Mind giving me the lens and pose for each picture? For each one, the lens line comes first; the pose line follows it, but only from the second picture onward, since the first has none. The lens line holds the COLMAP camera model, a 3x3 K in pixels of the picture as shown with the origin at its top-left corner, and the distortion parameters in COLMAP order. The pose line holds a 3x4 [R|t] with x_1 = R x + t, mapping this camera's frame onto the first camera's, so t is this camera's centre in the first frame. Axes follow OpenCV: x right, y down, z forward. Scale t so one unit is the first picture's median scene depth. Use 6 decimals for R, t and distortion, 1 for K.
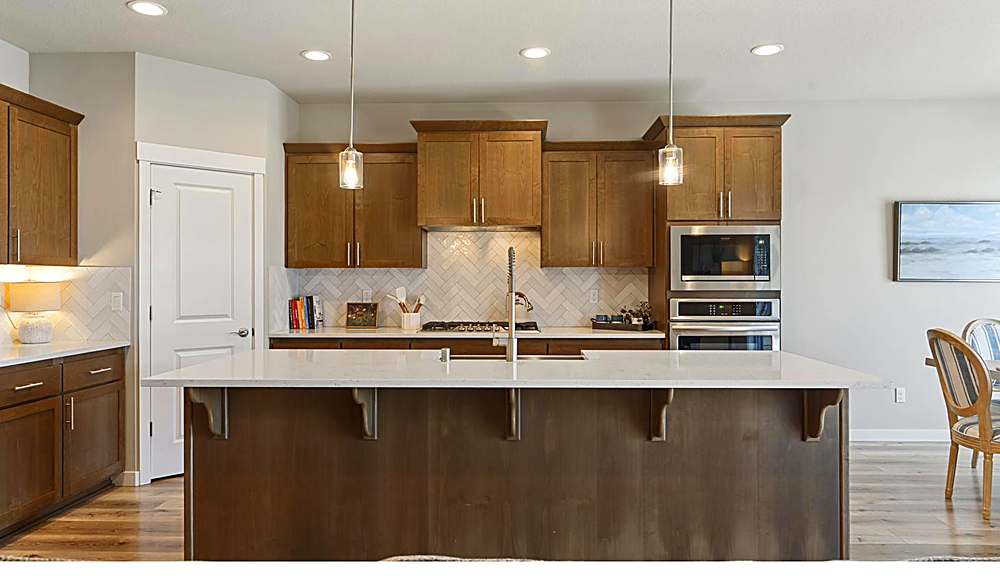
lens RADIAL K [[663.8, 0, 502.4], [0, 663.8, 278.9], [0, 0, 1]] dist [0.004211, 0.001915]
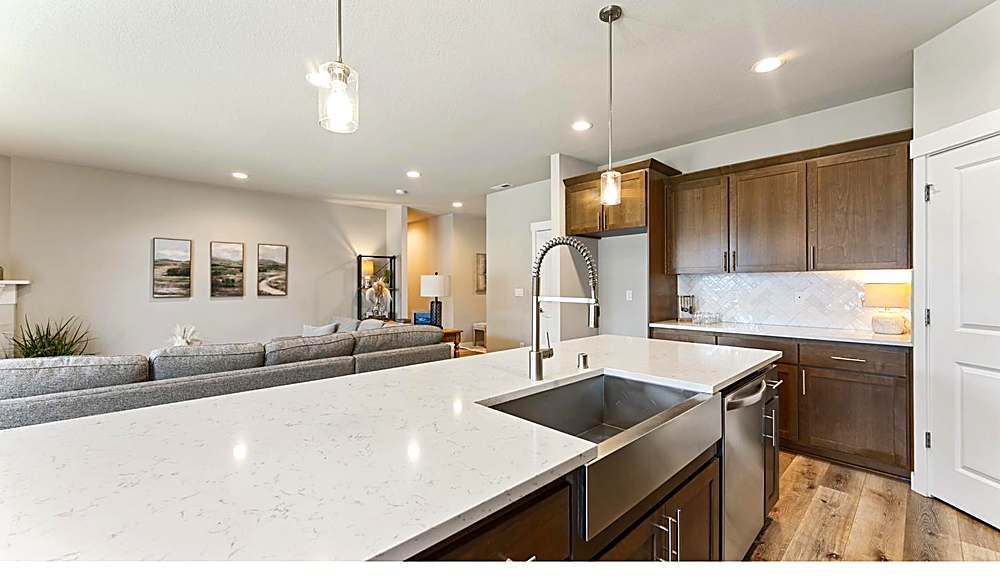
lens RADIAL K [[400.3, 0, 501.1], [0, 400.3, 281.0], [0, 0, 1]] dist [-0.000424, -0.000070]
pose [[-0.705644, -0.005396, -0.708546, 0.248477], [0.003092, 0.999938, -0.010694, 0.004717], [0.708559, -0.009737, -0.705584, 0.814728]]
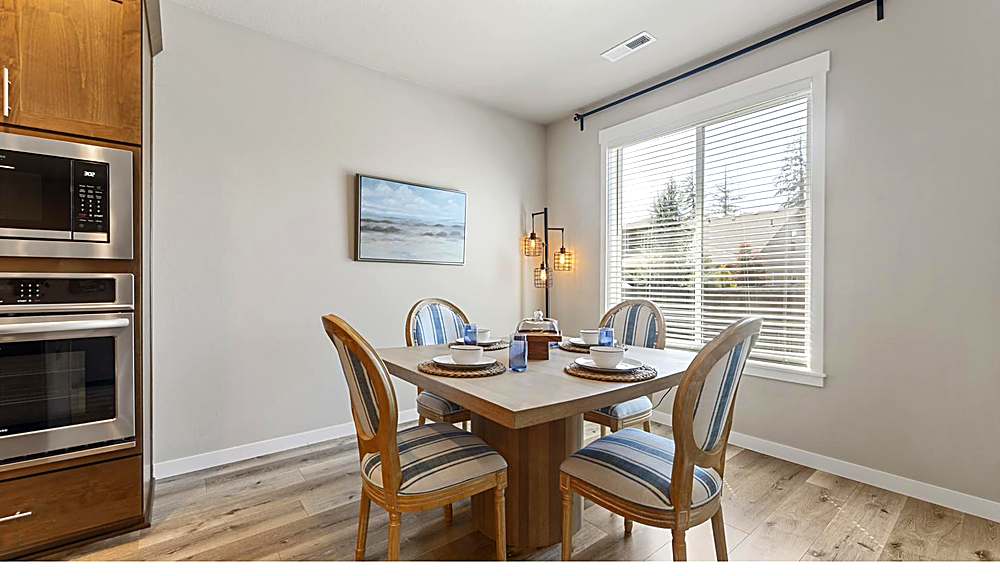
lens RADIAL K [[406.3, 0, 503.1], [0, 406.3, 286.4], [0, 0, 1]] dist [-0.001958, -0.000203]
pose [[0.762311, -0.003834, 0.647199, 0.397844], [-0.004525, 0.999926, 0.011253, 0.032974], [-0.647195, -0.011507, 0.762238, 0.458048]]
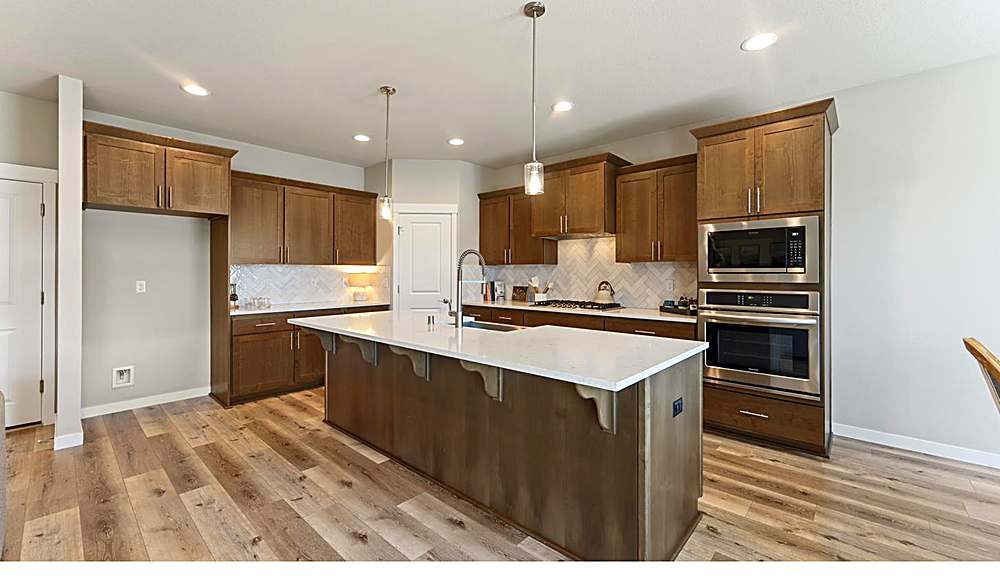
lens RADIAL K [[401.3, 0, 503.4], [0, 401.3, 270.4], [0, 0, 1]] dist [0.001976, 0.000306]
pose [[0.765543, -0.002712, -0.643379, 0.404503], [0.000800, 0.999994, -0.003263, 0.000395], [0.643385, 0.001983, 0.765541, 0.236379]]
